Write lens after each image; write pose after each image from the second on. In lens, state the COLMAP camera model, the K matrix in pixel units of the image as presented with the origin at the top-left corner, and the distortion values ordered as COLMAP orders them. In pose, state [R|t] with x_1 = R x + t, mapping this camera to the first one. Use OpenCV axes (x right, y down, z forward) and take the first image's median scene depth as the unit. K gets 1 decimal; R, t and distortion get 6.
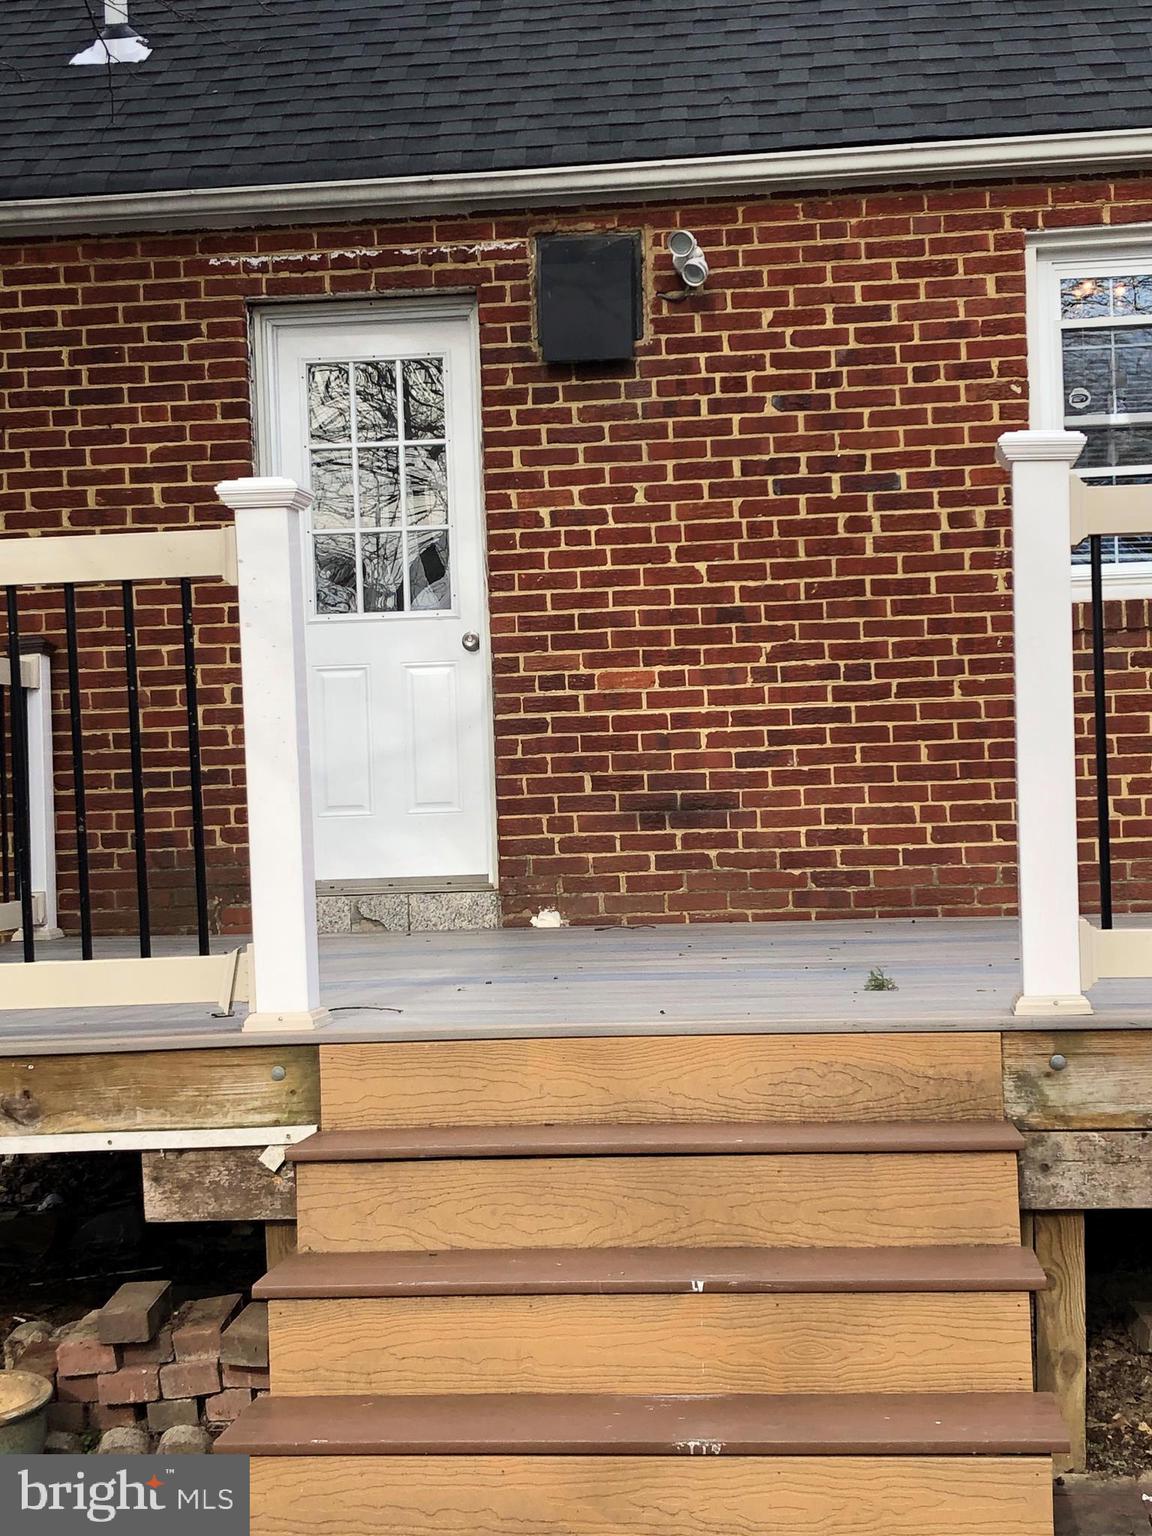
lens RADIAL K [[2301.8, 0, 576.0], [0, 2301.8, 768.0], [0, 0, 1]] dist [0.248031, -1.163065]
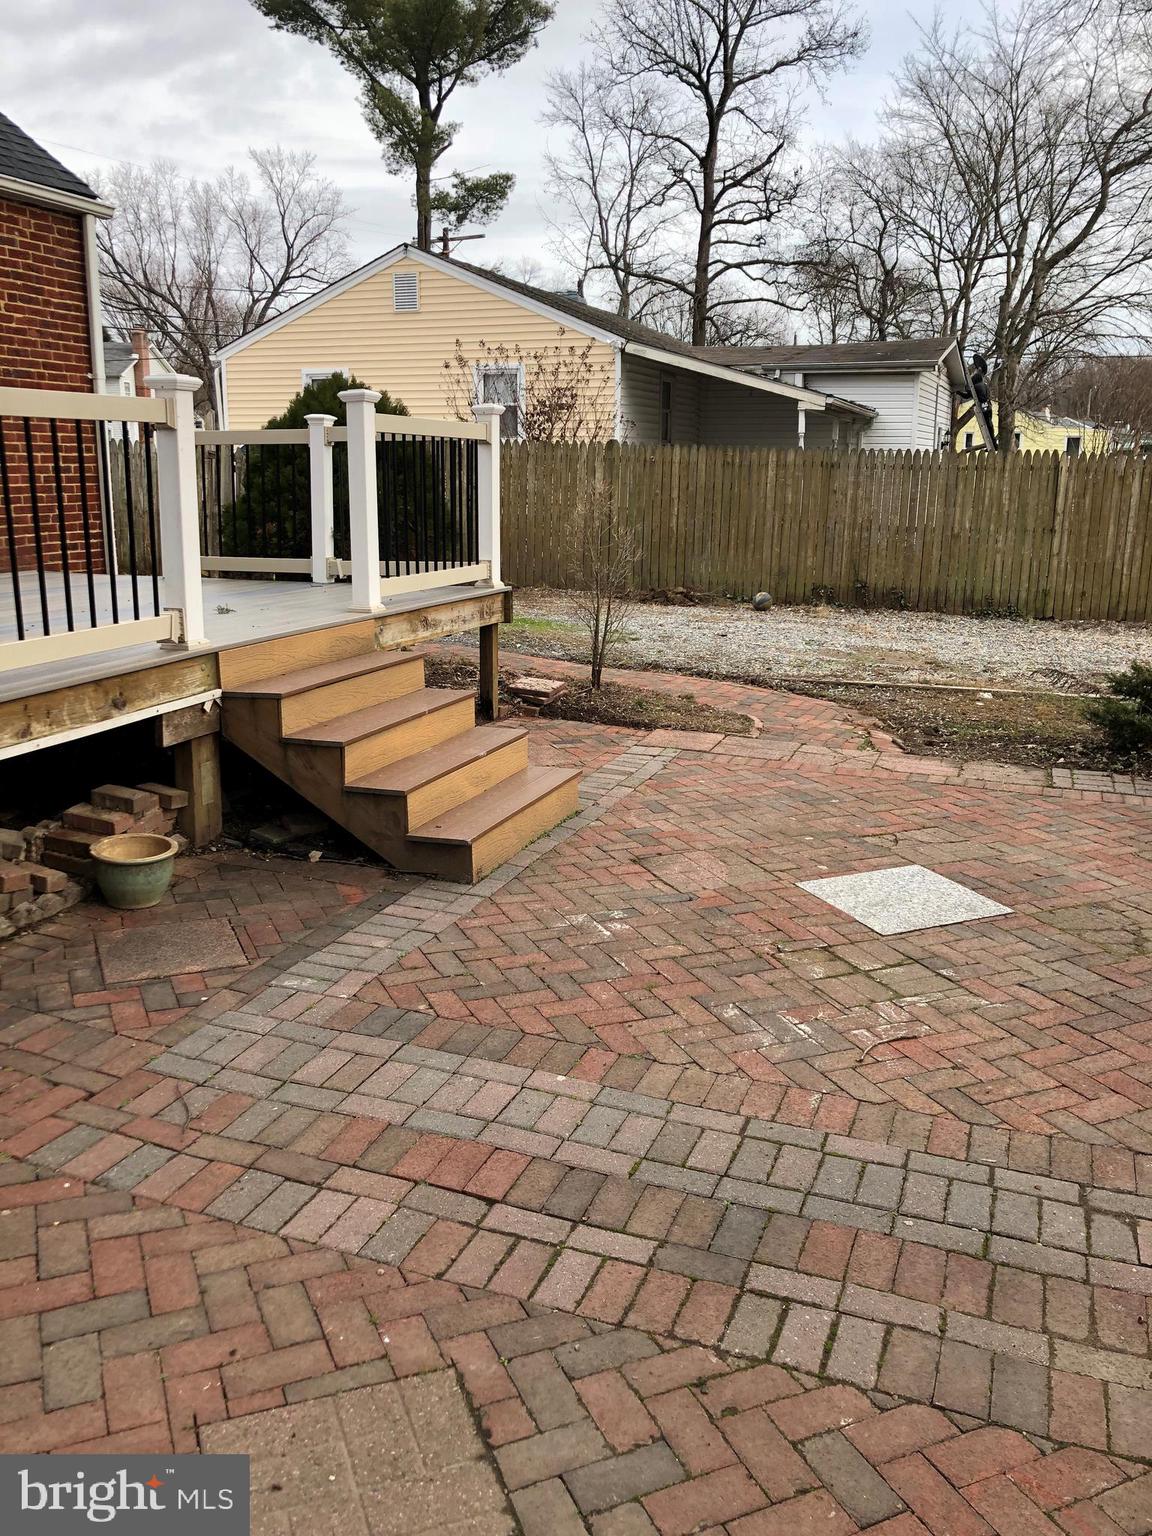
lens RADIAL K [[1249.6, 0, 553.9], [0, 1249.6, 767.9], [0, 0, 1]] dist [-0.003293, 0.014240]
pose [[0.275642, -0.192194, 0.941851, -0.618320], [-0.016830, 0.978693, 0.204638, -0.008867], [-0.961113, -0.072258, 0.266535, 0.213511]]
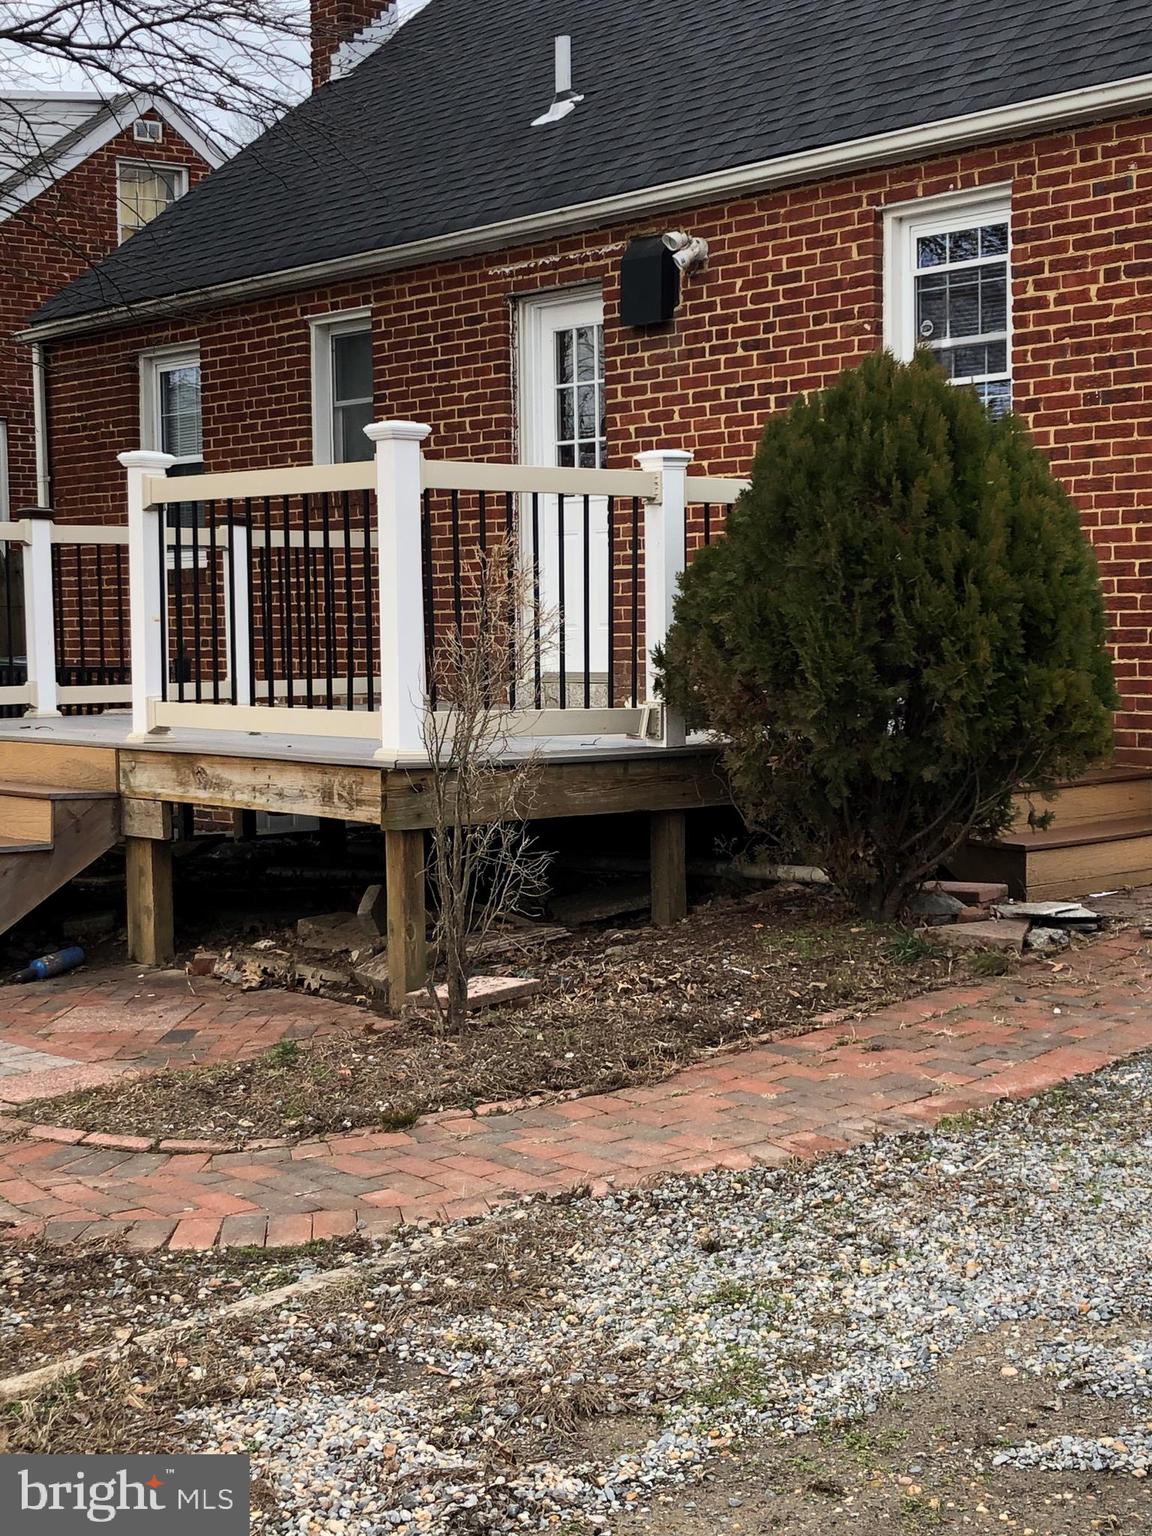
lens RADIAL K [[2301.8, 0, 576.0], [0, 2301.8, 768.0], [0, 0, 1]] dist [0.248031, -1.163065]
pose [[0.723556, 0.066739, -0.687032, 1.003575], [-0.002046, 0.995518, 0.094551, -0.034544], [0.690263, -0.067007, 0.720450, -0.109183]]
